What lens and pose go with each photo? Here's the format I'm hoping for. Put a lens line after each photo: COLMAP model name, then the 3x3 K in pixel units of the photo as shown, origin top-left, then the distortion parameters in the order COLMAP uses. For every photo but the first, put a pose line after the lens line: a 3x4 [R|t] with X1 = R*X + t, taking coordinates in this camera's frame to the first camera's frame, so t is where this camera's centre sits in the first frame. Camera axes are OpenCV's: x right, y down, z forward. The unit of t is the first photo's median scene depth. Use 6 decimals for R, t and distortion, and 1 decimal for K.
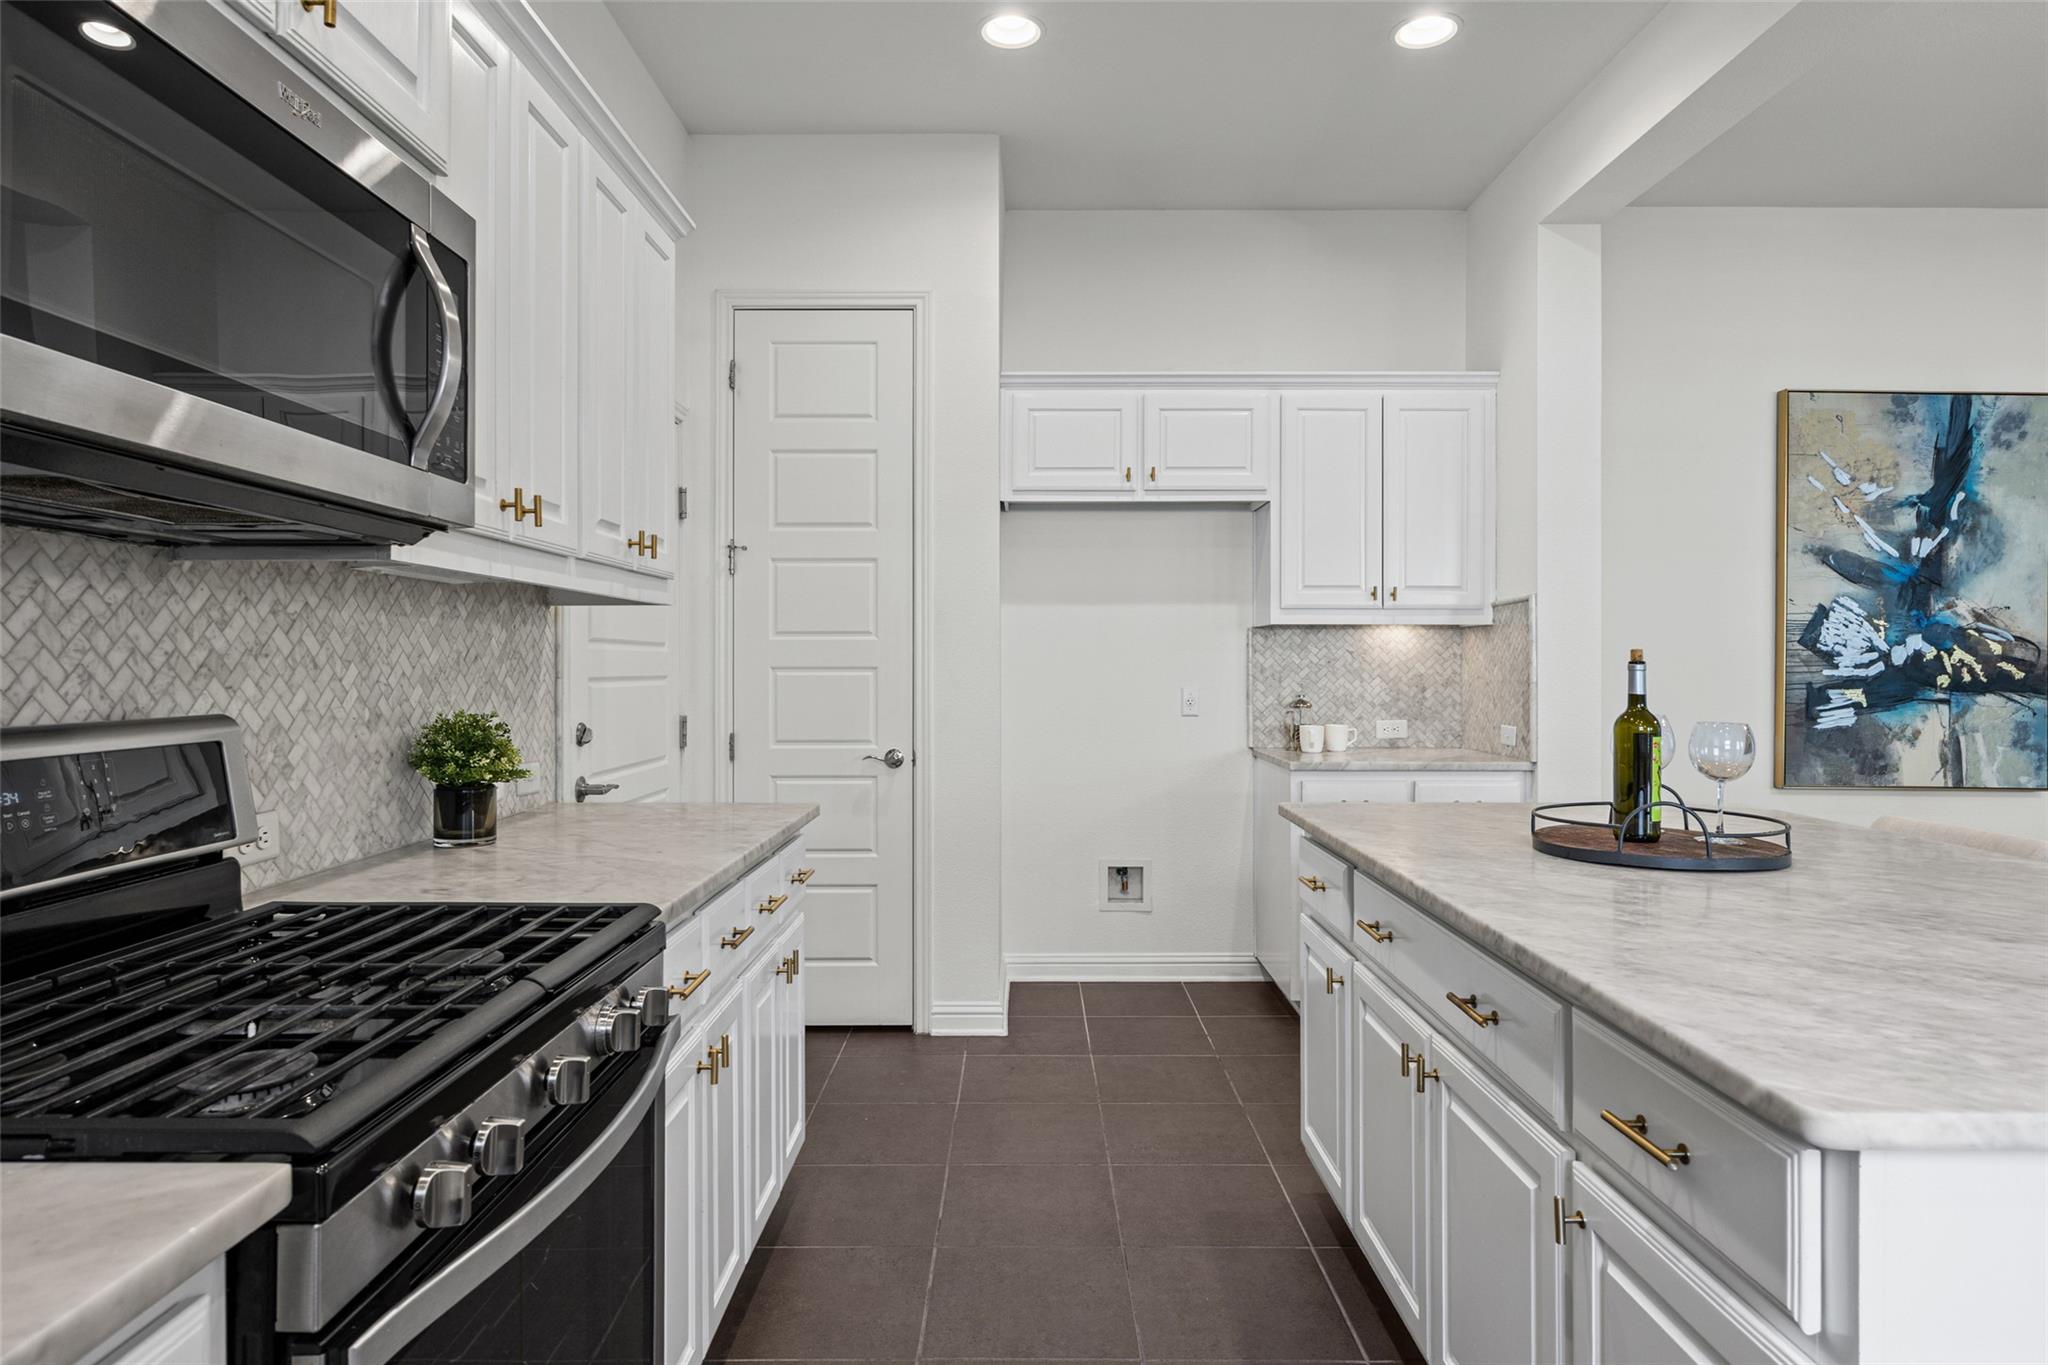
lens RADIAL K [[1130.5, 0, 1009.5], [0, 1130.5, 662.7], [0, 0, 1]] dist [-0.002786, -0.001176]
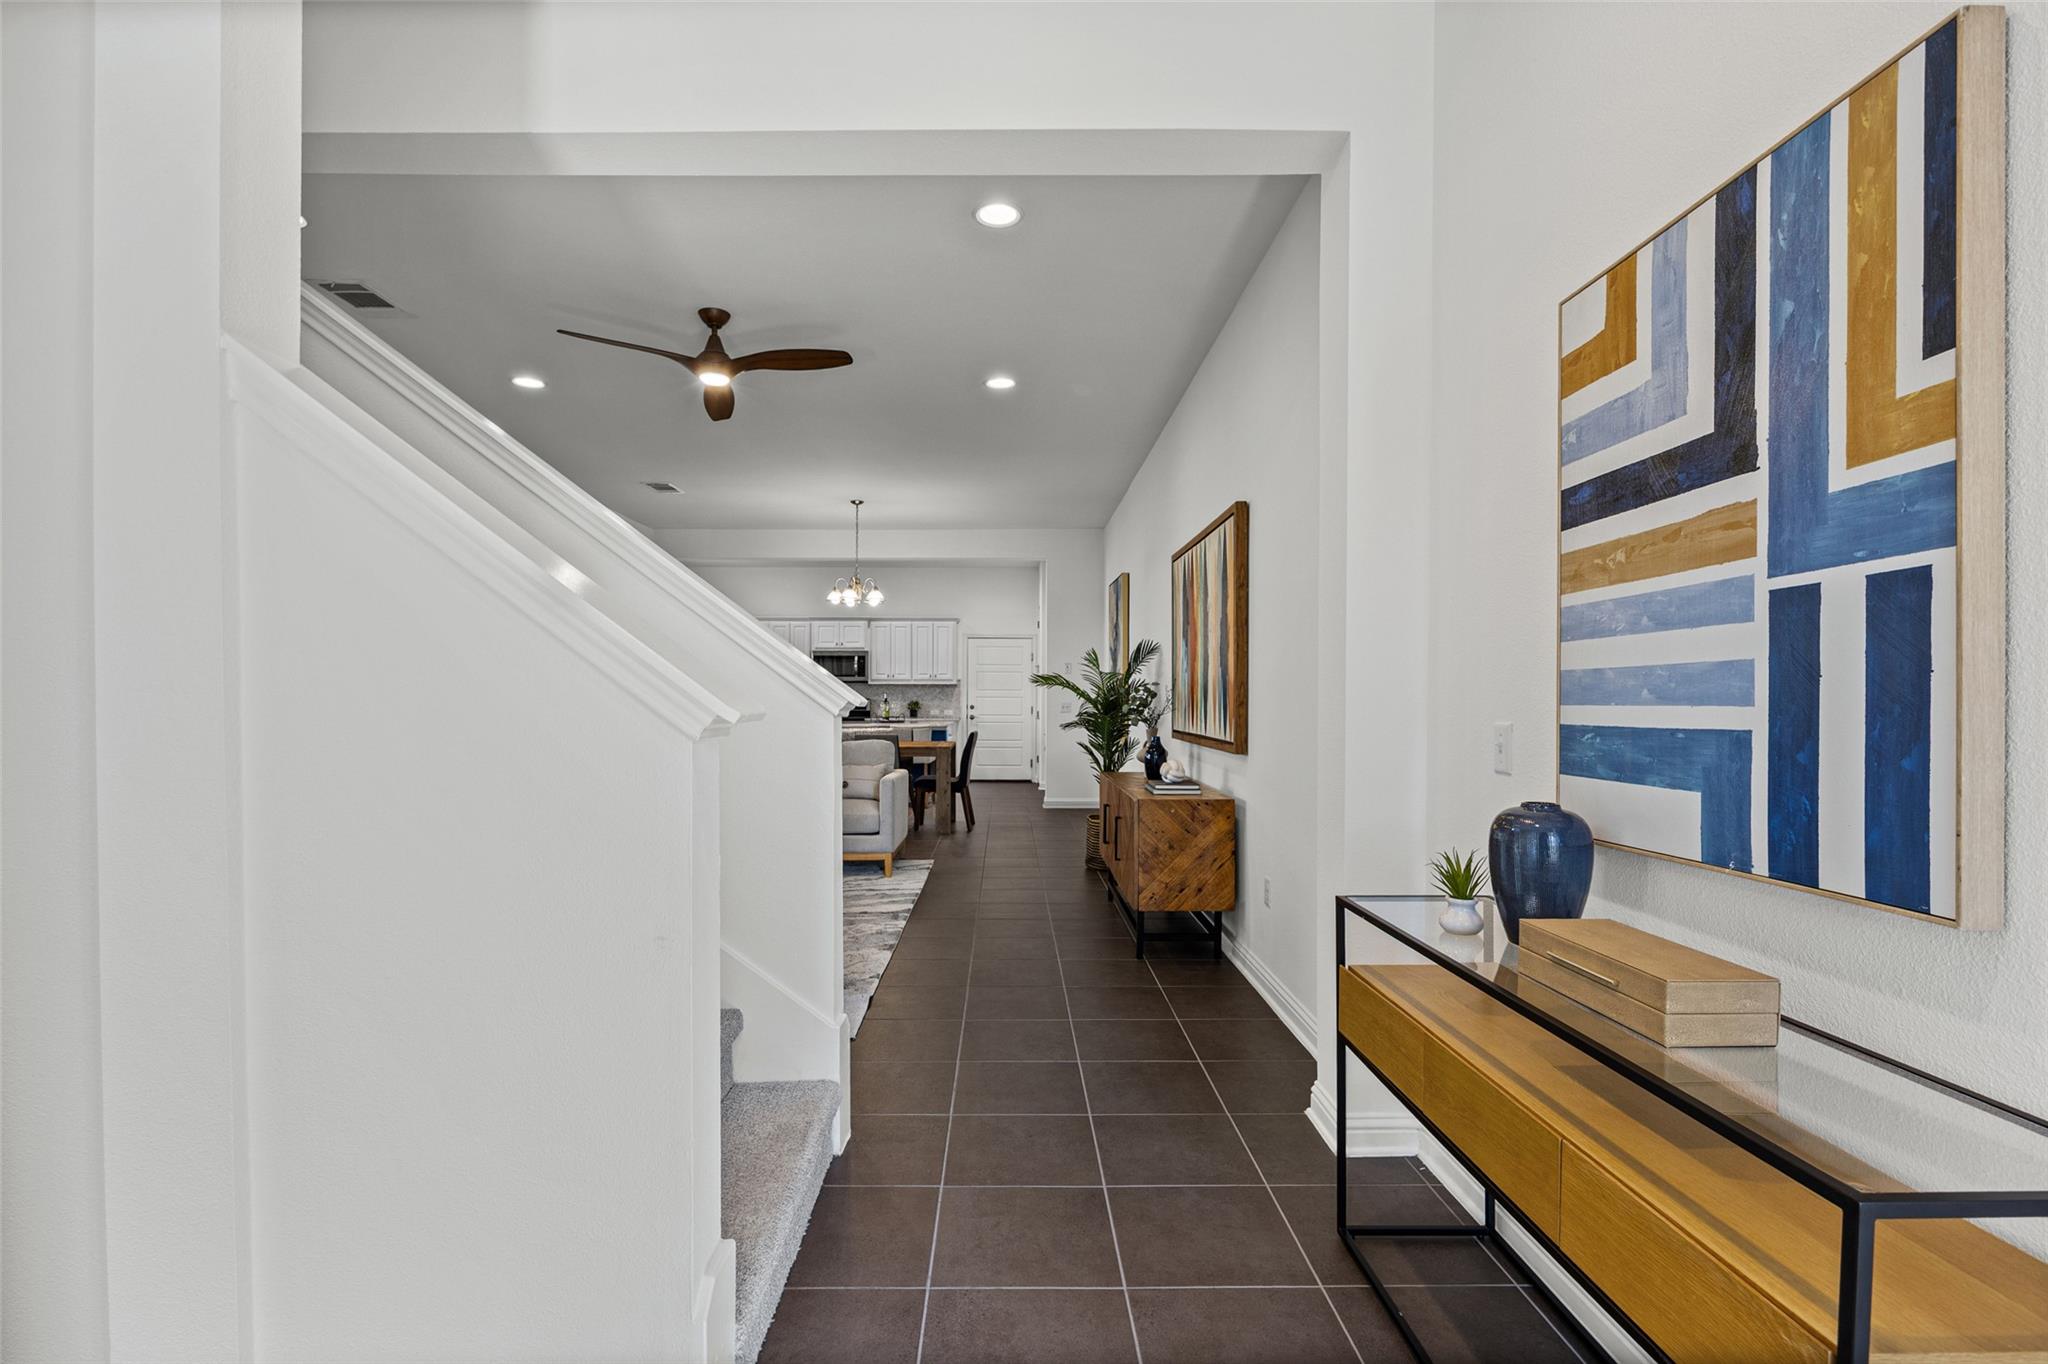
lens RADIAL K [[936.9, 0, 1007.5], [0, 936.9, 699.6], [0, 0, 1]] dist [-0.007945, -0.001300]
pose [[0.013455, 0.001537, -0.999908, 2.802541], [-0.001548, 0.999998, 0.001516, 0.012811], [0.999908, 0.001527, 0.013457, 0.742511]]
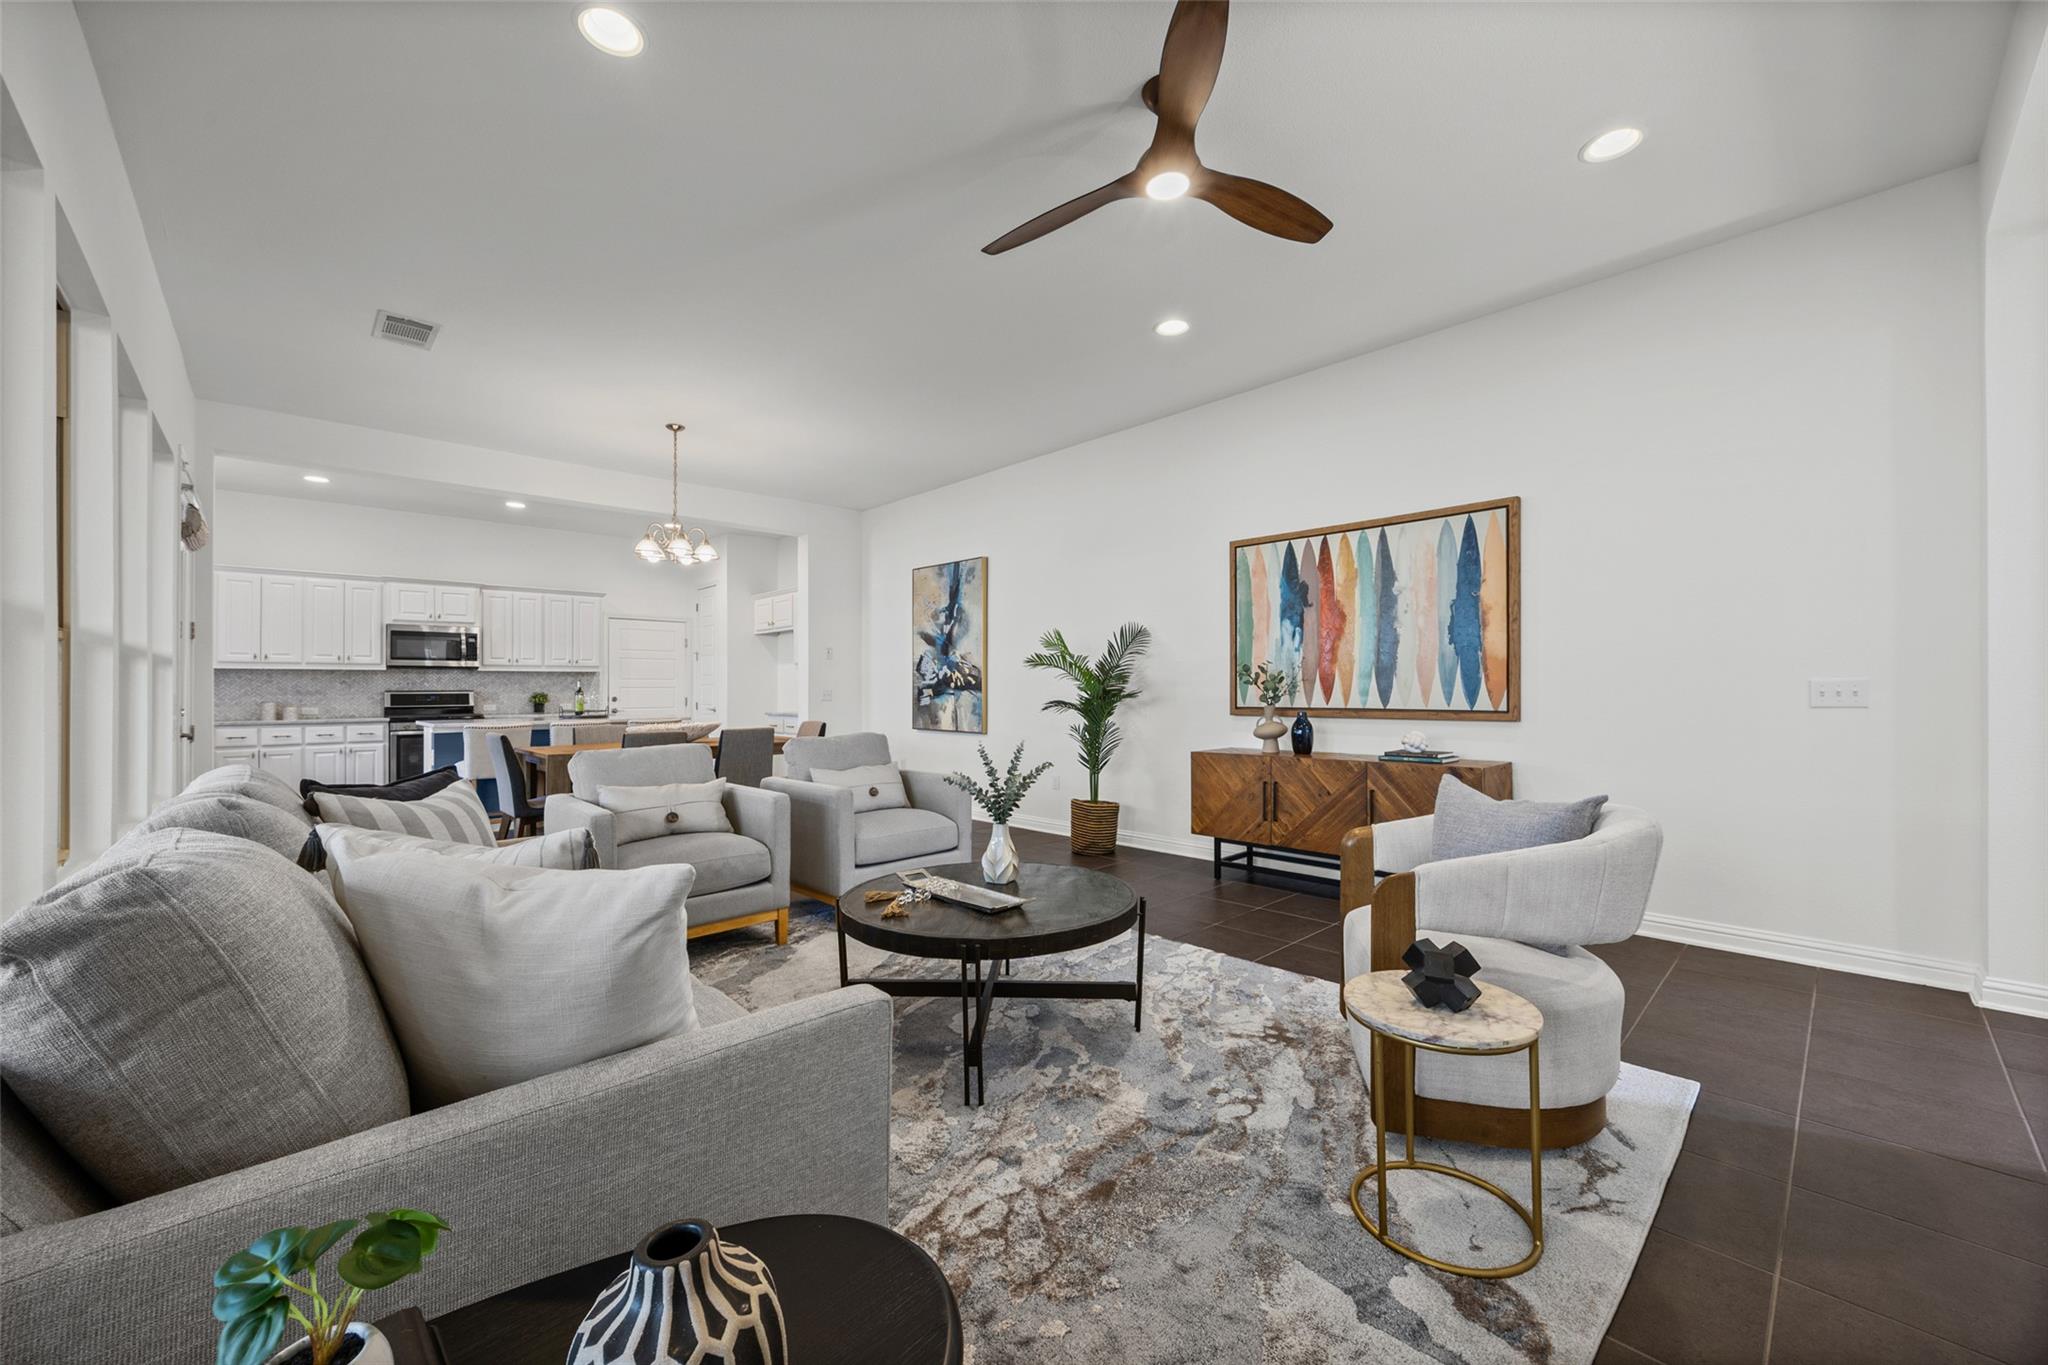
lens RADIAL K [[799.7, 0, 1018.7], [0, 799.7, 686.6], [0, 0, 1]] dist [0.004116, 0.000021]
pose [[0.687383, -0.010216, -0.726223, 2.131797], [0.008611, 0.999945, -0.005916, 0.029980], [0.726244, -0.002187, 0.687433, -0.044722]]
